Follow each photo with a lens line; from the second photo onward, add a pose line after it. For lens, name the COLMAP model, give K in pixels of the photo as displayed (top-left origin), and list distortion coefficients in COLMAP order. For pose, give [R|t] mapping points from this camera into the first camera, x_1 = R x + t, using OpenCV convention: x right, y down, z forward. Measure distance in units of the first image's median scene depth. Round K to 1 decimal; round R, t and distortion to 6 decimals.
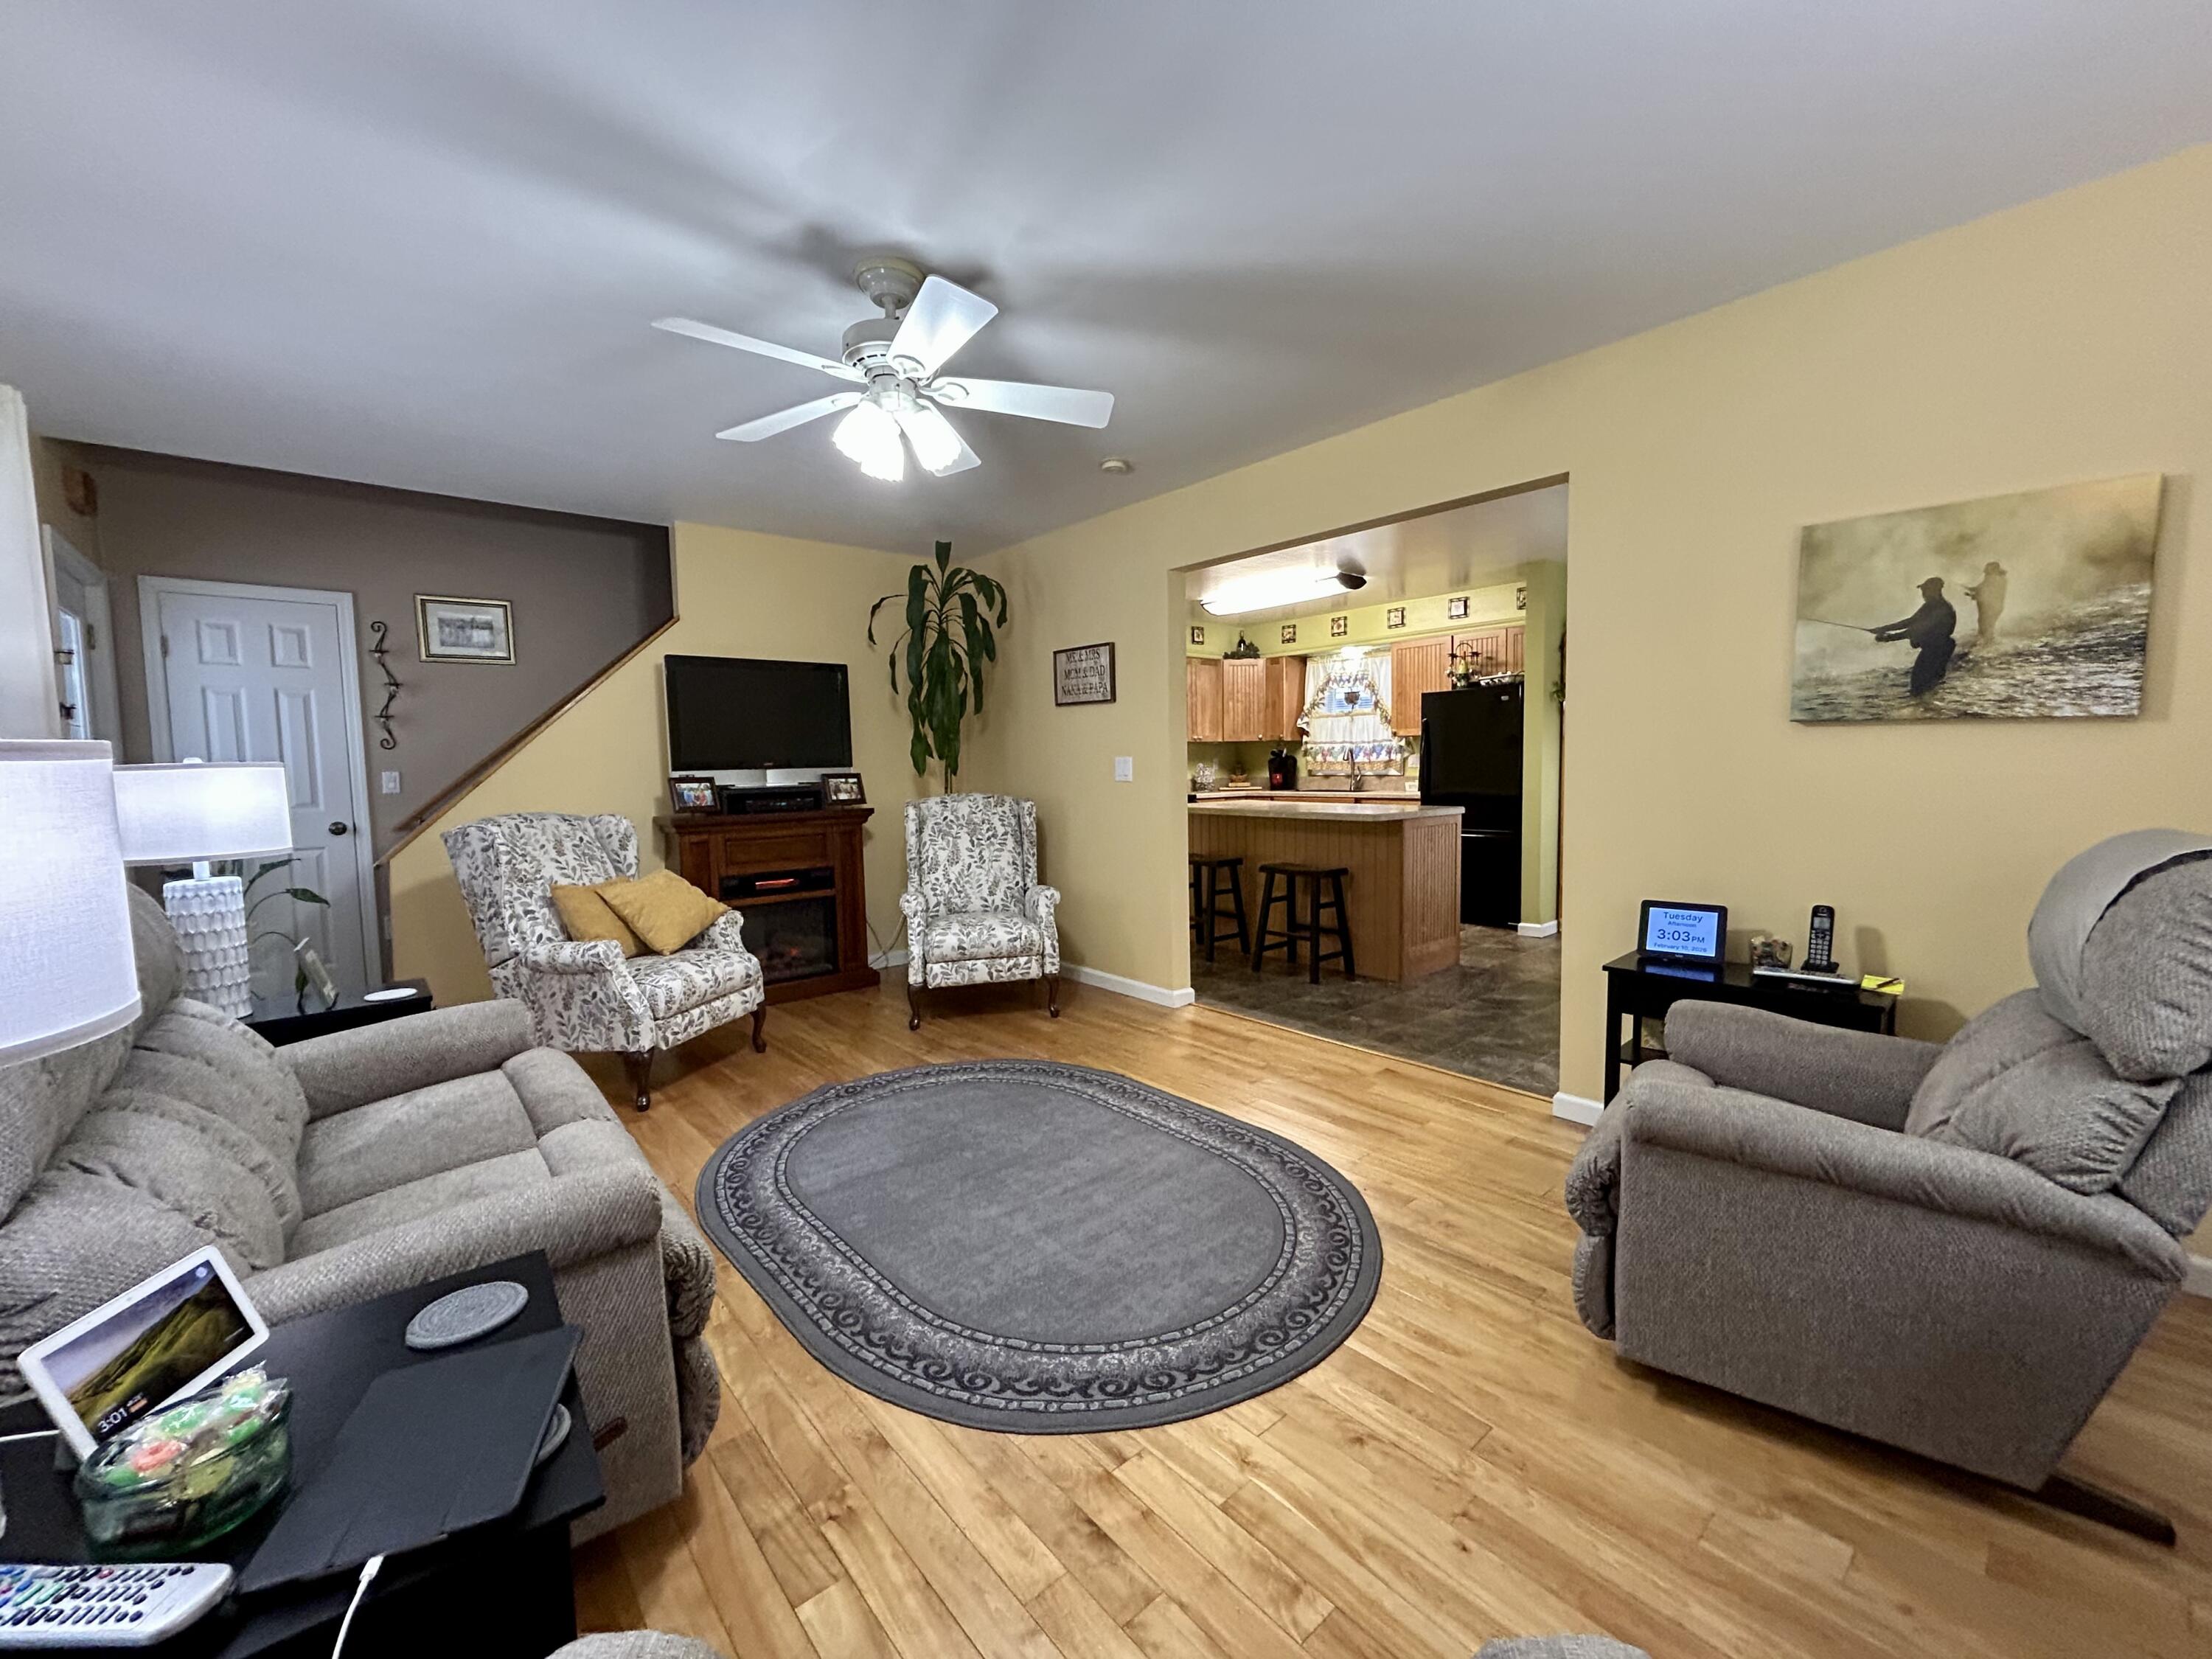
lens RADIAL K [[895.4, 0, 1107.1], [0, 895.4, 826.1], [0, 0, 1]] dist [0.000532, 0.000080]
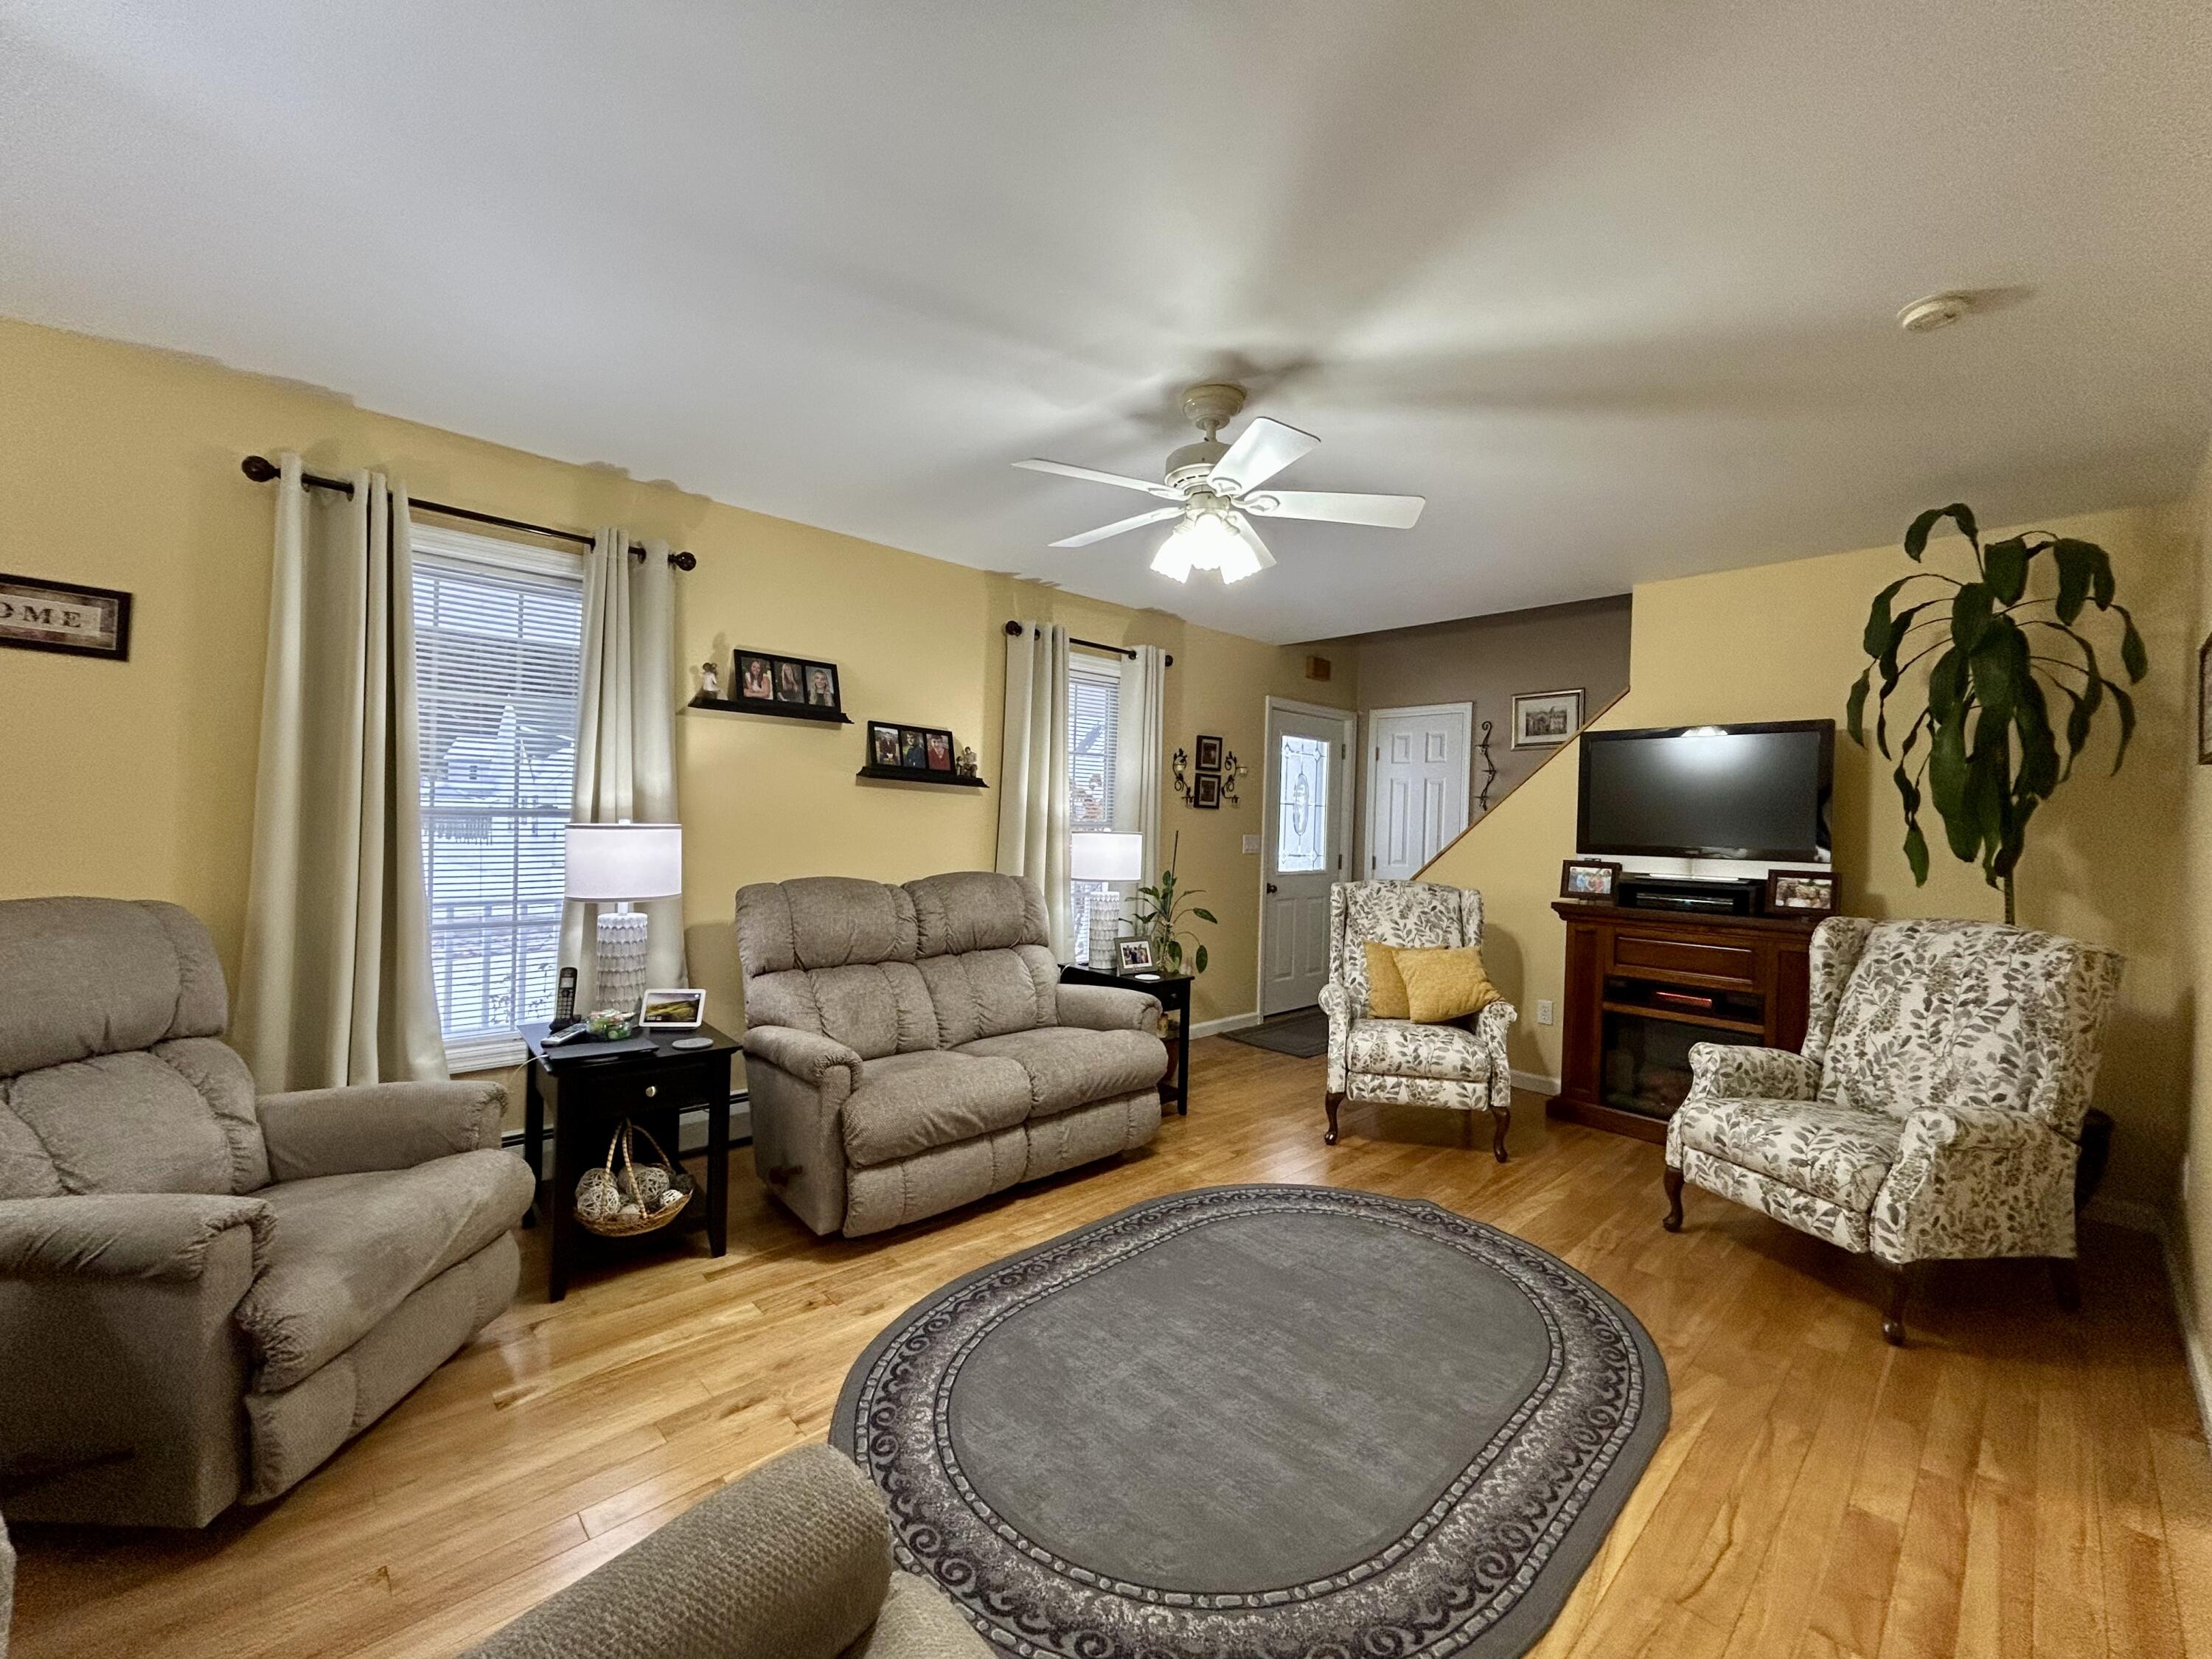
lens RADIAL K [[895.4, 0, 1108.8], [0, 895.4, 826.8], [0, 0, 1]] dist [0.000532, 0.000080]
pose [[0.047959, 0.026566, -0.998496, 0.437798], [-0.100707, 0.994681, 0.021627, -0.059727], [0.993760, 0.099518, 0.050379, 0.453564]]
